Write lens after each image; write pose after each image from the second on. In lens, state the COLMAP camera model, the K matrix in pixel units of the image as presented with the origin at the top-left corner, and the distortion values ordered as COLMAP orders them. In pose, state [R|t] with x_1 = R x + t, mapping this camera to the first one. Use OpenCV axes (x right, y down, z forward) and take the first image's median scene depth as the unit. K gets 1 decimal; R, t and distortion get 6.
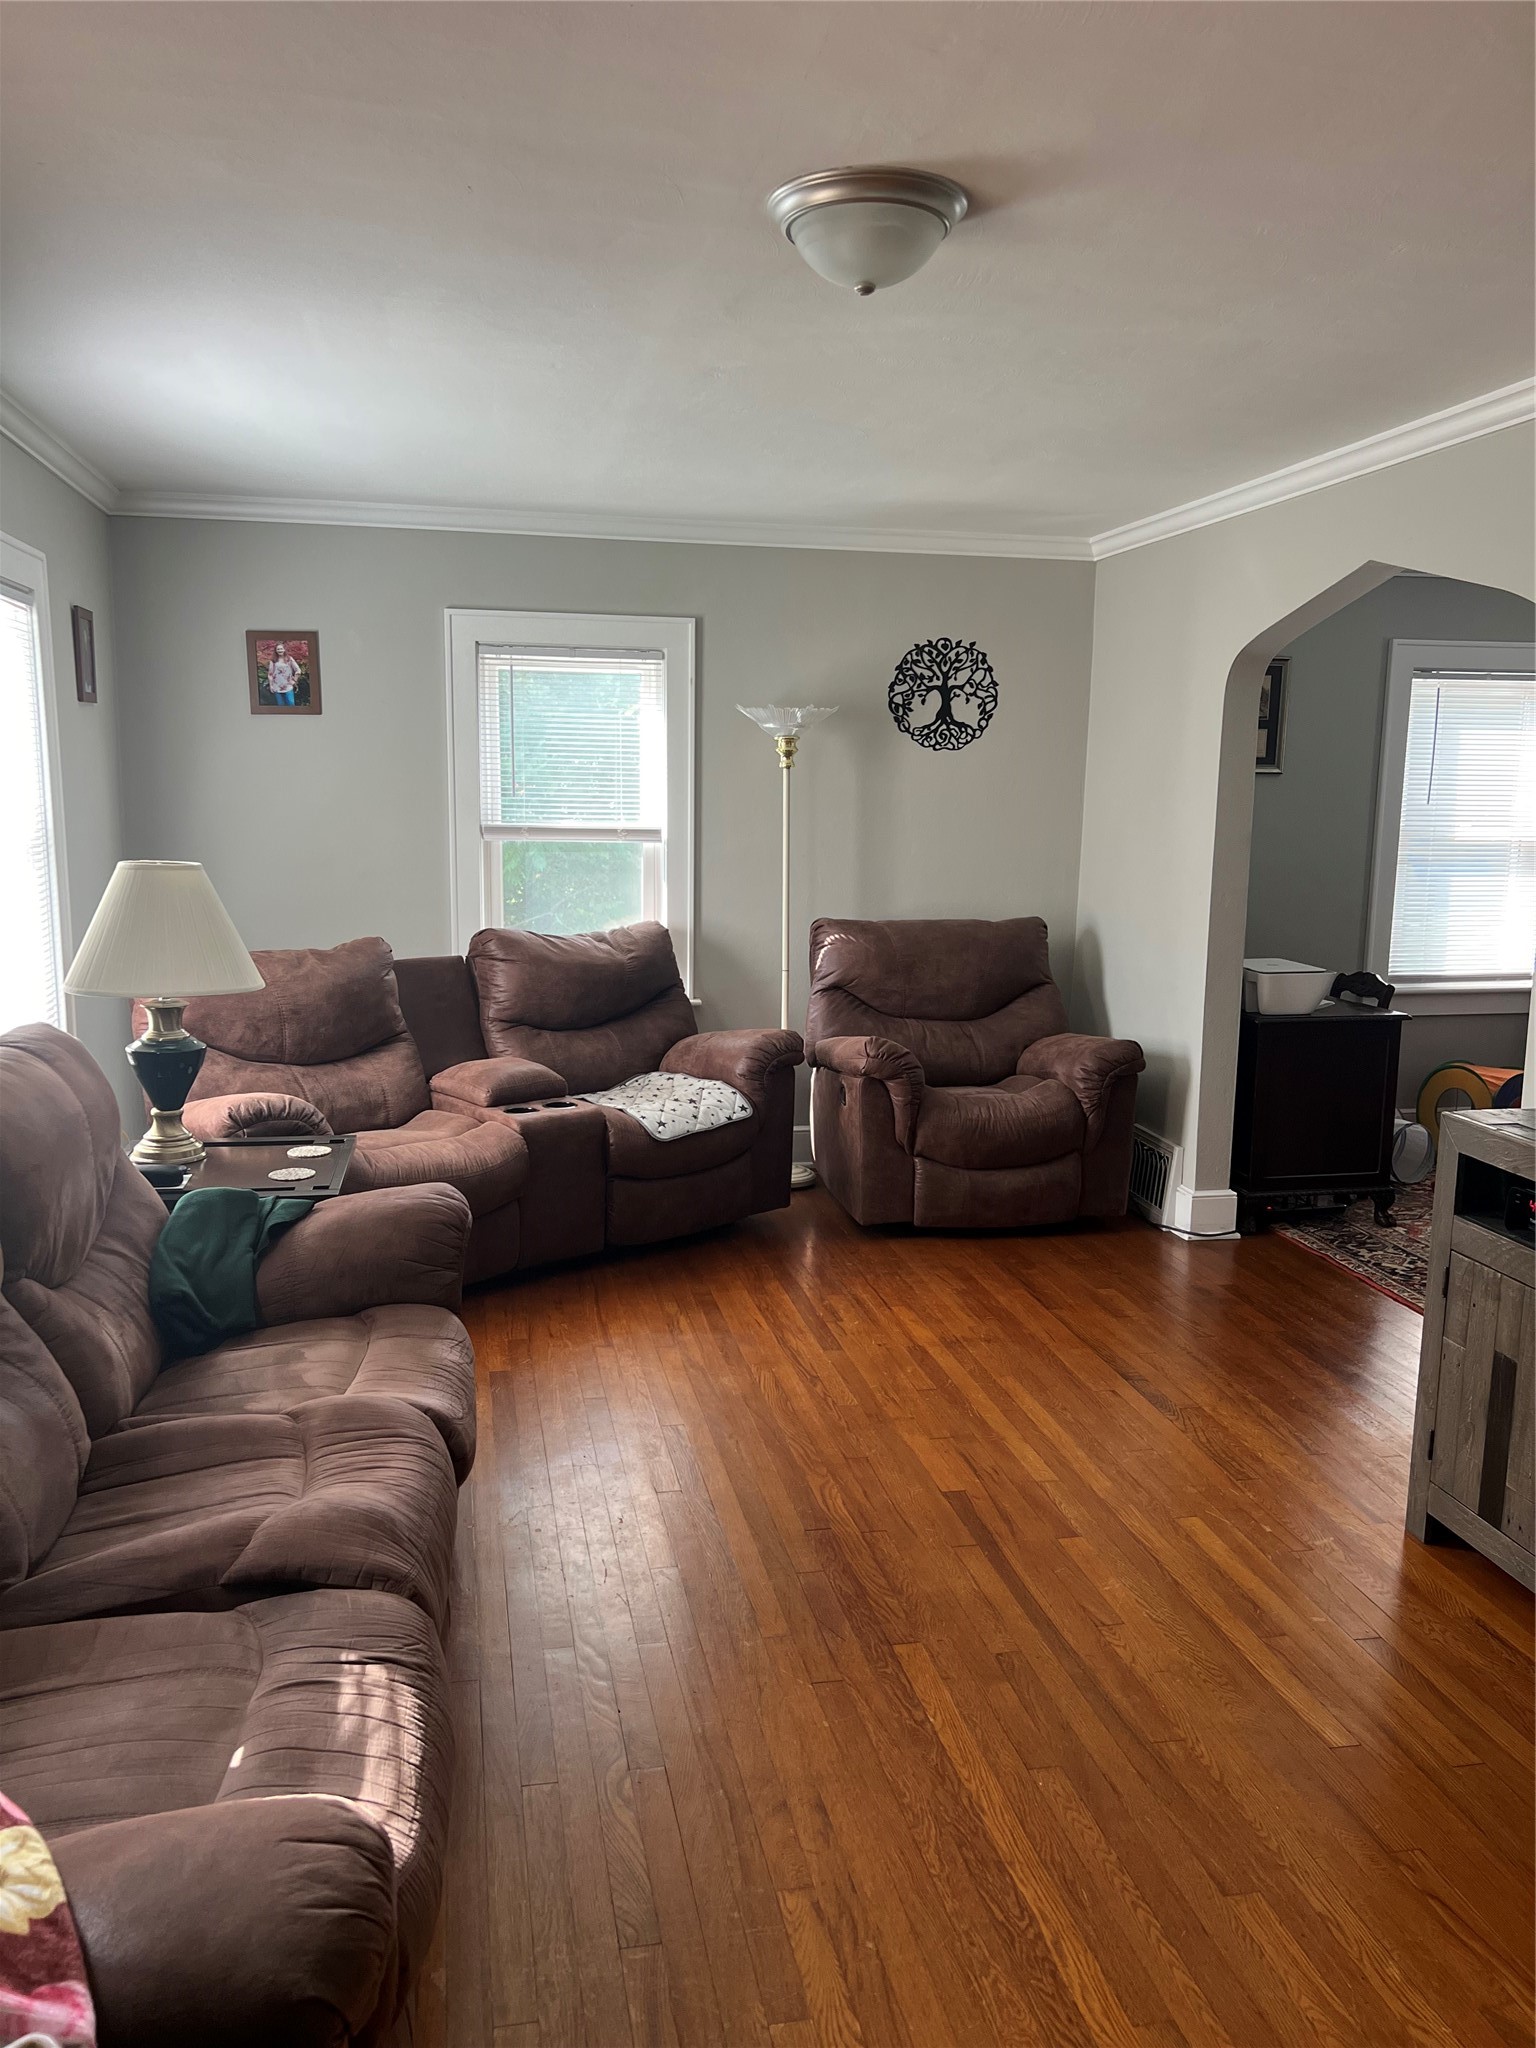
lens RADIAL K [[1541.8, 0, 769.8], [0, 1541.8, 1028.1], [0, 0, 1]] dist [0.029969, -0.009072]
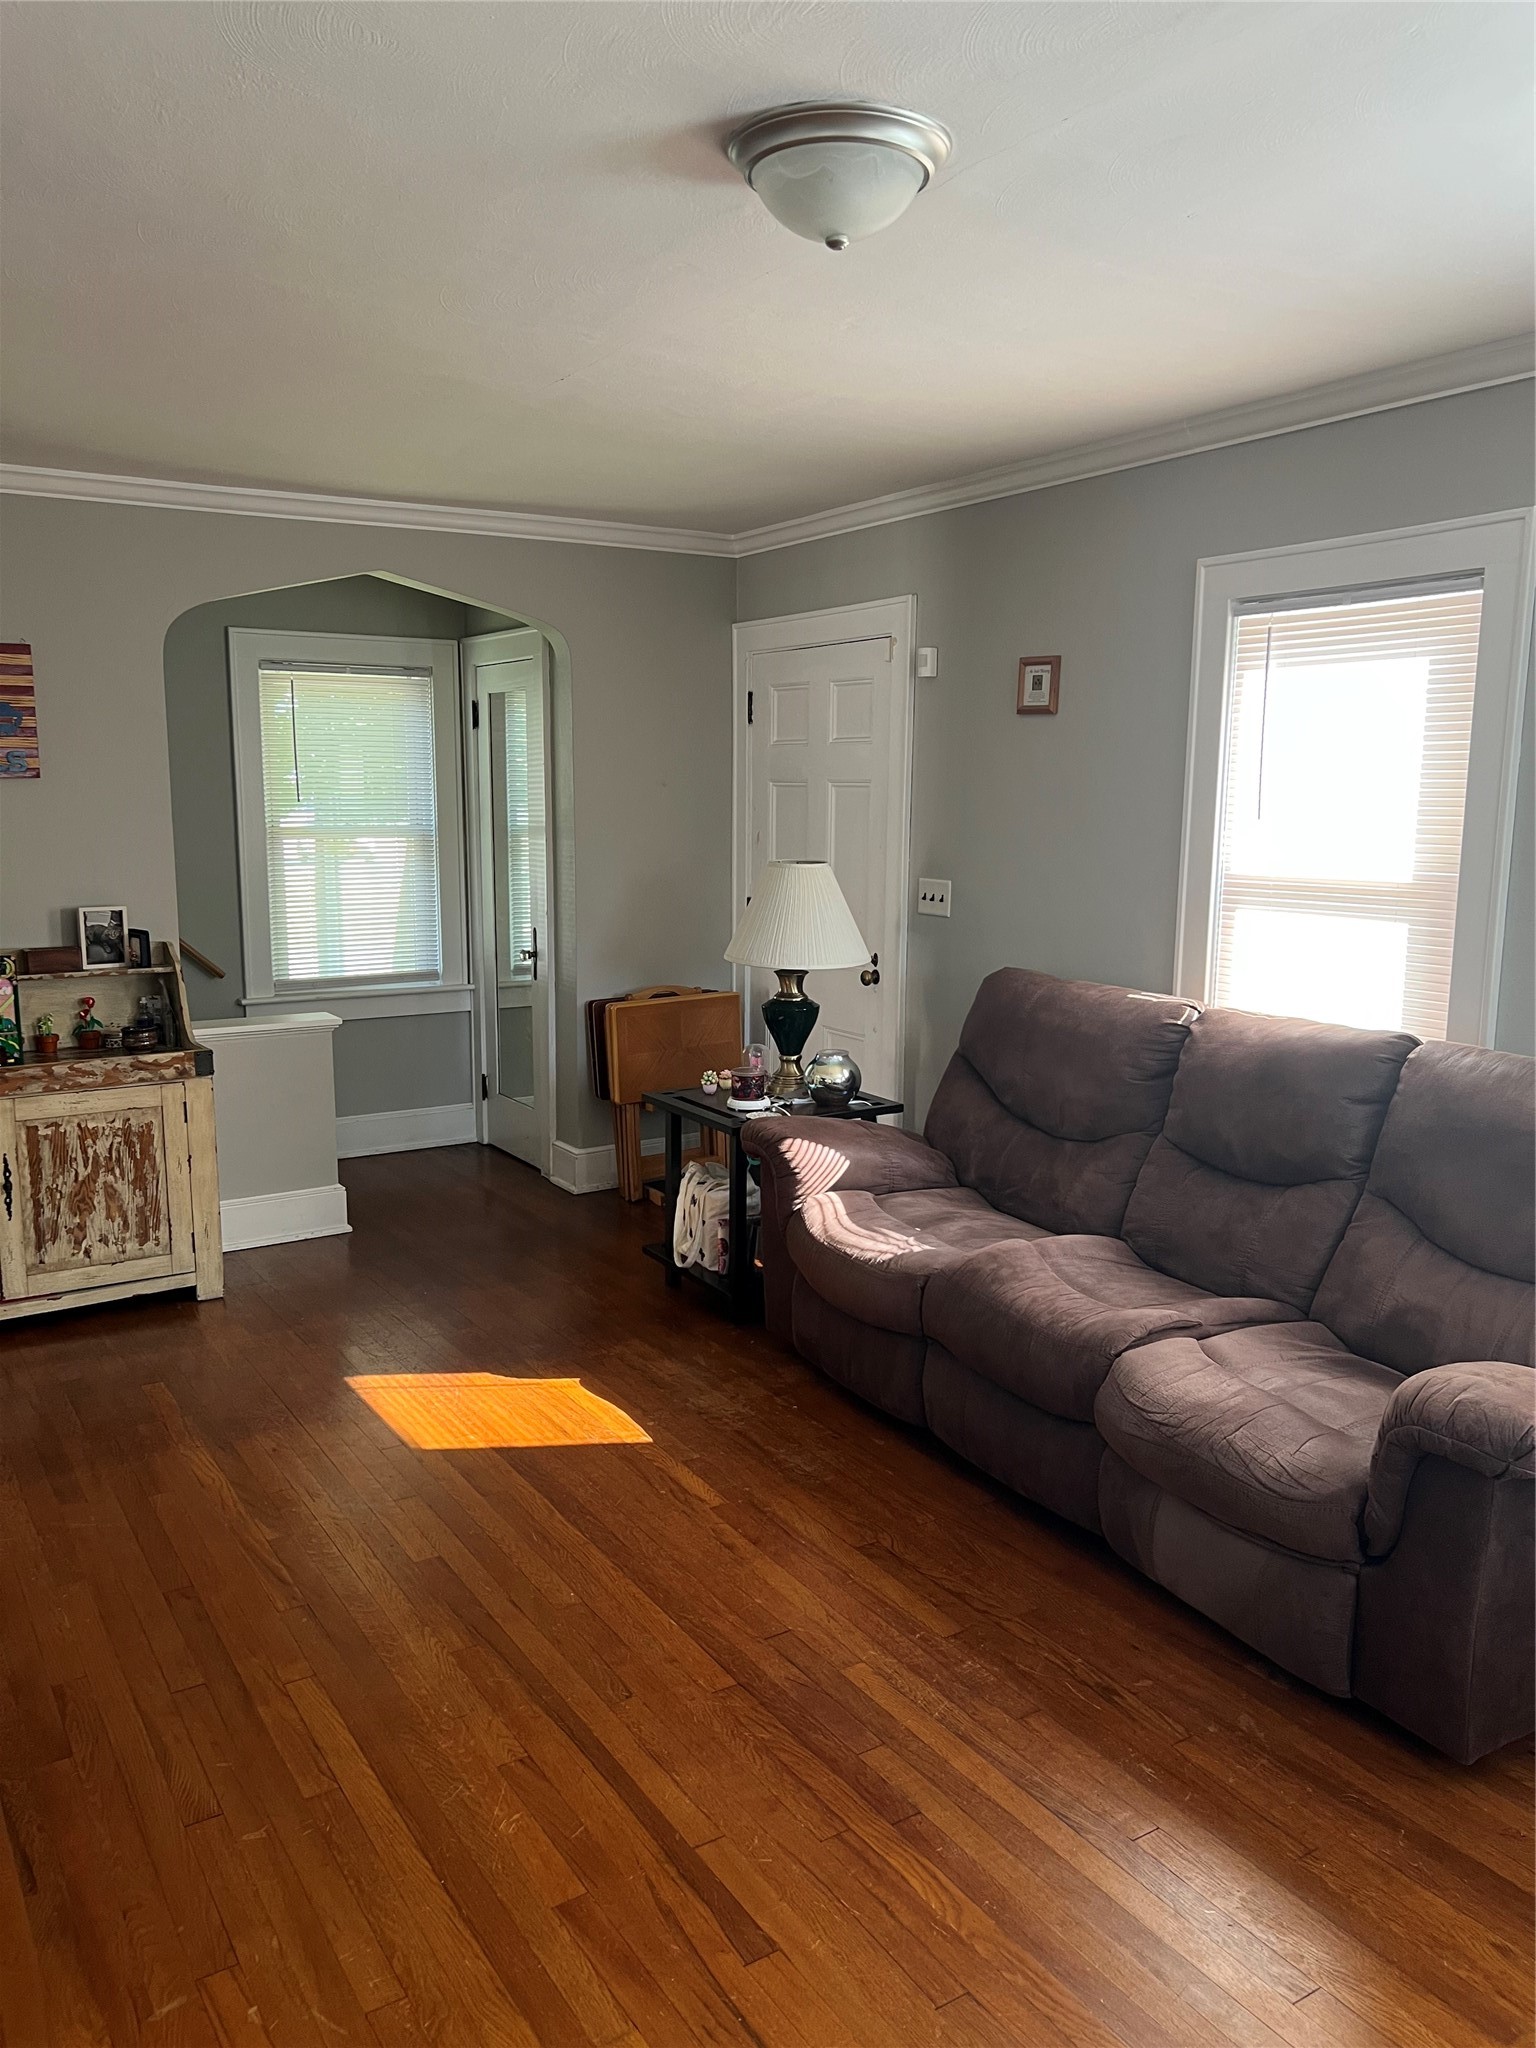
lens RADIAL K [[1541.8, 0, 766.7], [0, 1541.8, 1026.3], [0, 0, 1]] dist [0.029969, -0.009072]
pose [[-0.933537, 0.032695, -0.356986, 0.389288], [-0.079607, 0.952060, 0.295371, -0.278079], [0.349530, 0.304159, -0.886181, 1.716079]]
